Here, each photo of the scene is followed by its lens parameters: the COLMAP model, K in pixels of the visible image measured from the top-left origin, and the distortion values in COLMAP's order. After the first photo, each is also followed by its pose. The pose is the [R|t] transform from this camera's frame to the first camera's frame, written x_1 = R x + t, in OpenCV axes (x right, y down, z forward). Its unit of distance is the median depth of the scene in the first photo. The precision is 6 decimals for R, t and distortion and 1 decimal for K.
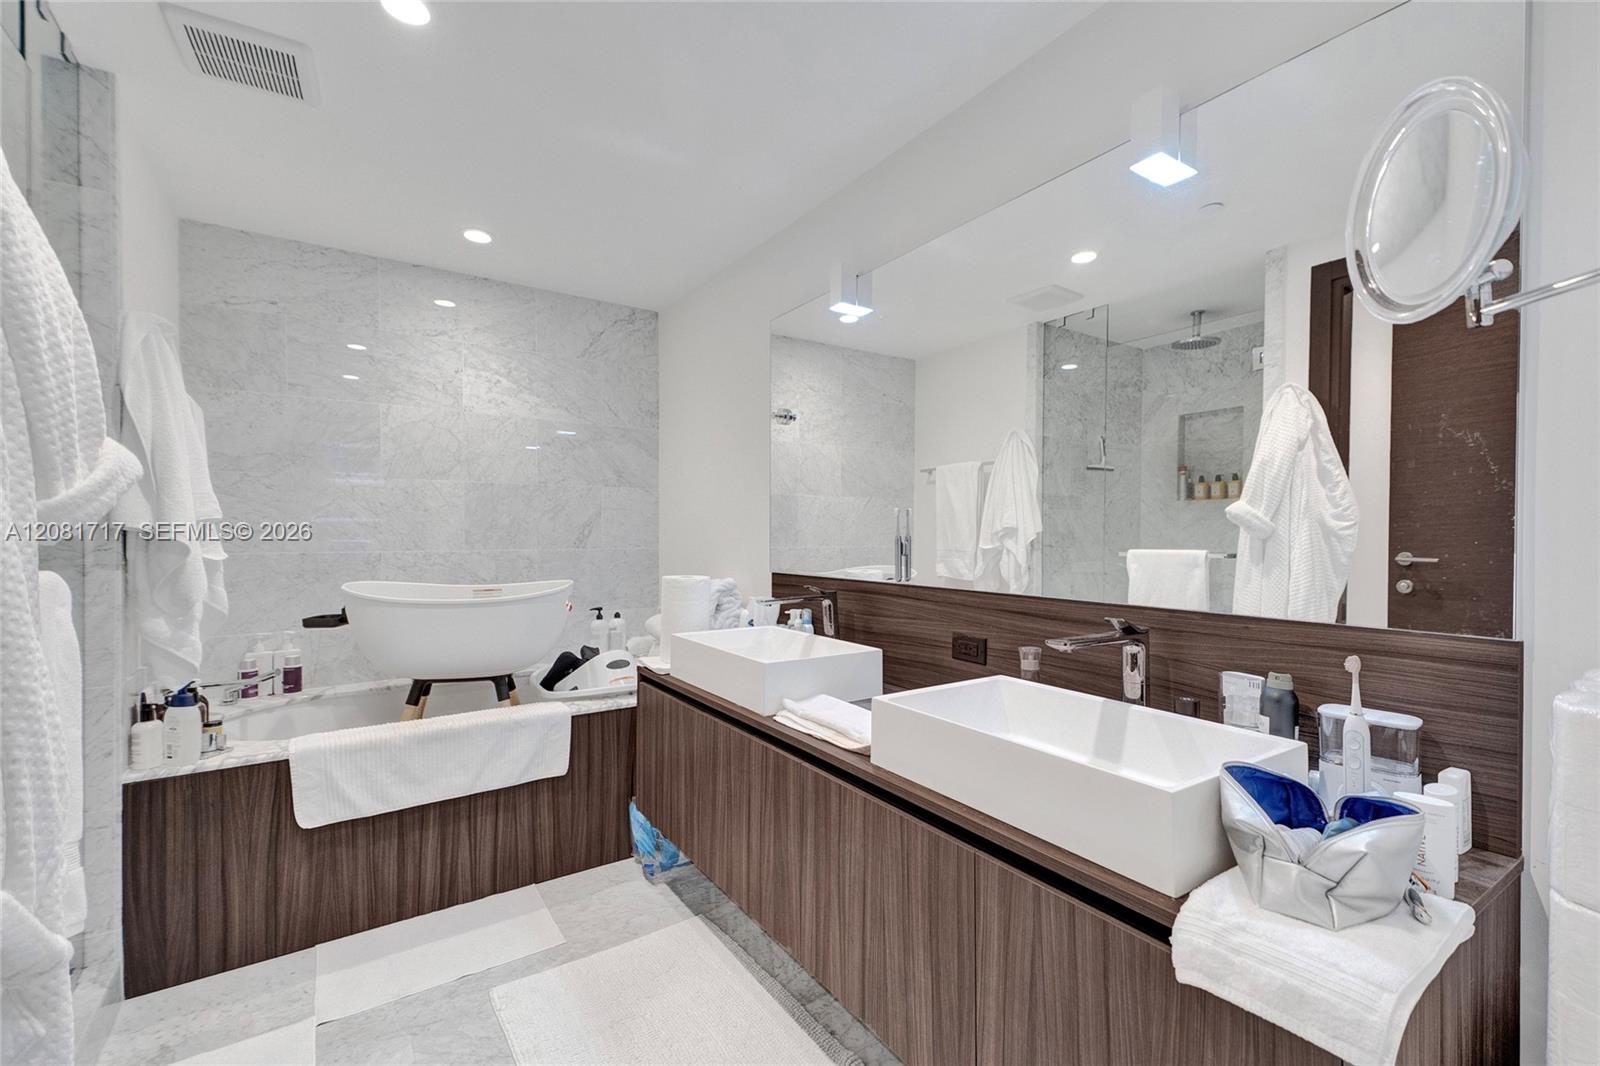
lens RADIAL K [[692.4, 0, 790.9], [0, 692.4, 542.3], [0, 0, 1]] dist [-0.001386, 0.000847]
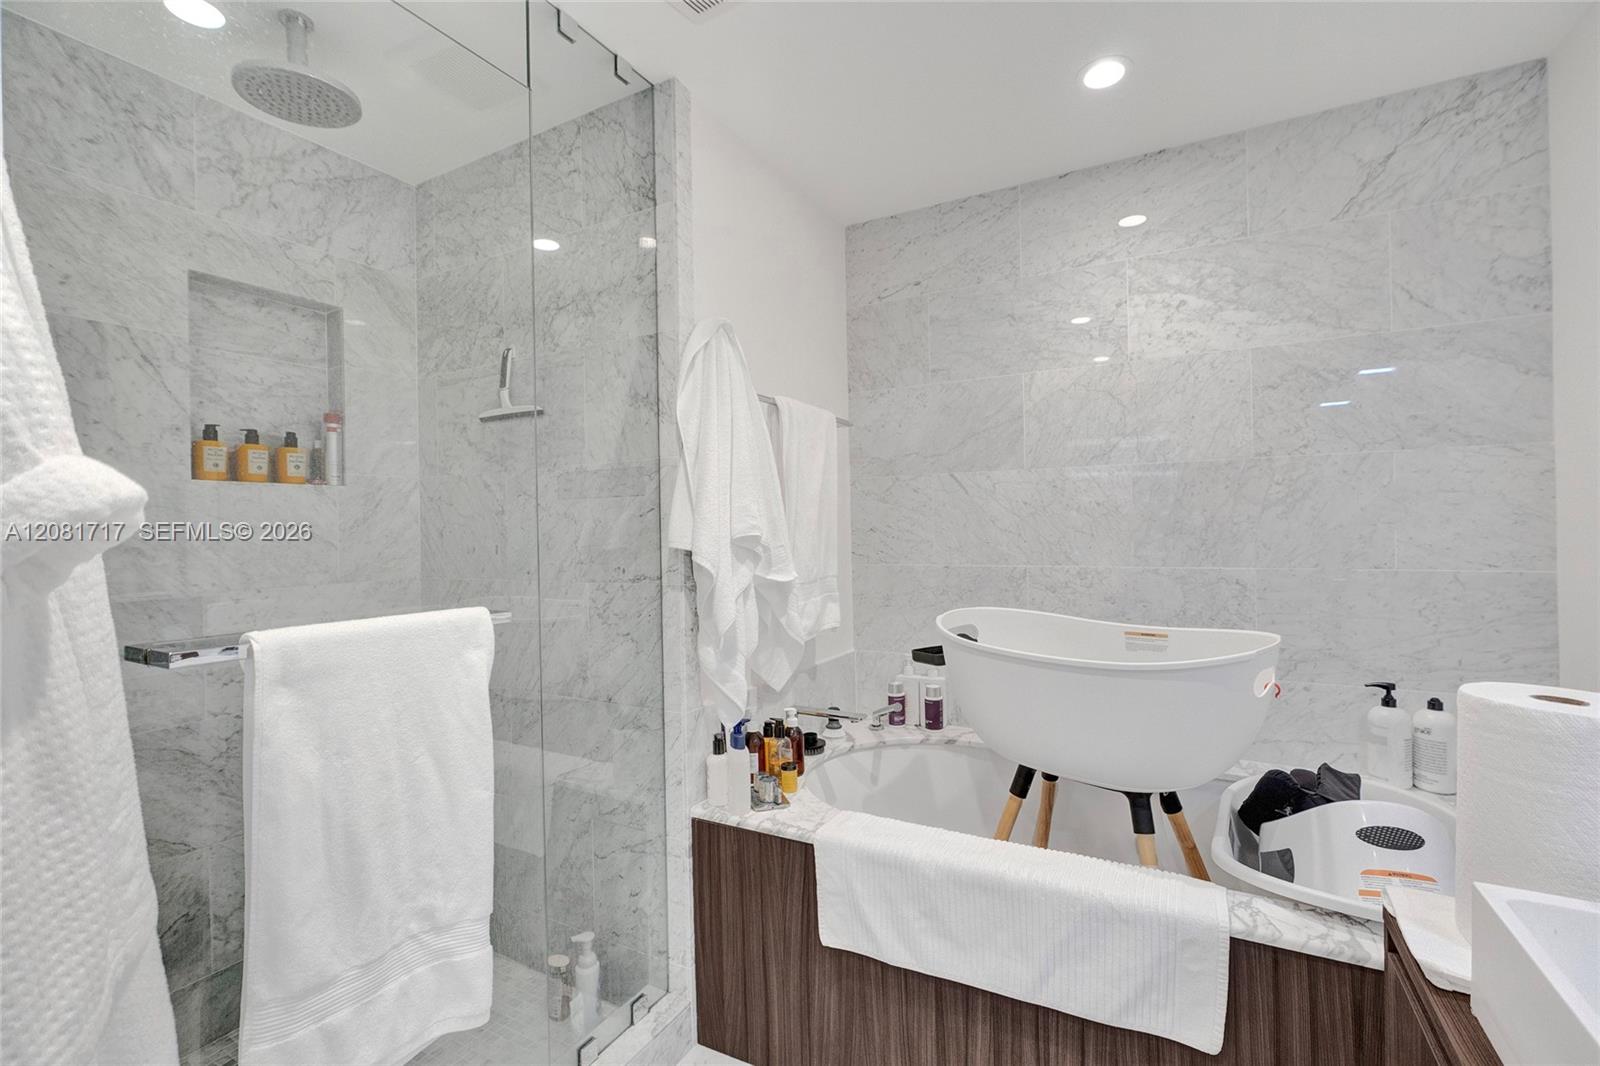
lens RADIAL K [[709.9, 0, 797.2], [0, 709.9, 532.2], [0, 0, 1]] dist [-0.001887, 0.000827]
pose [[0.478106, -0.008185, -0.878264, -0.029303], [0.005492, 0.999965, -0.006329, -0.026642], [0.878285, -0.001797, 0.478135, 0.515417]]
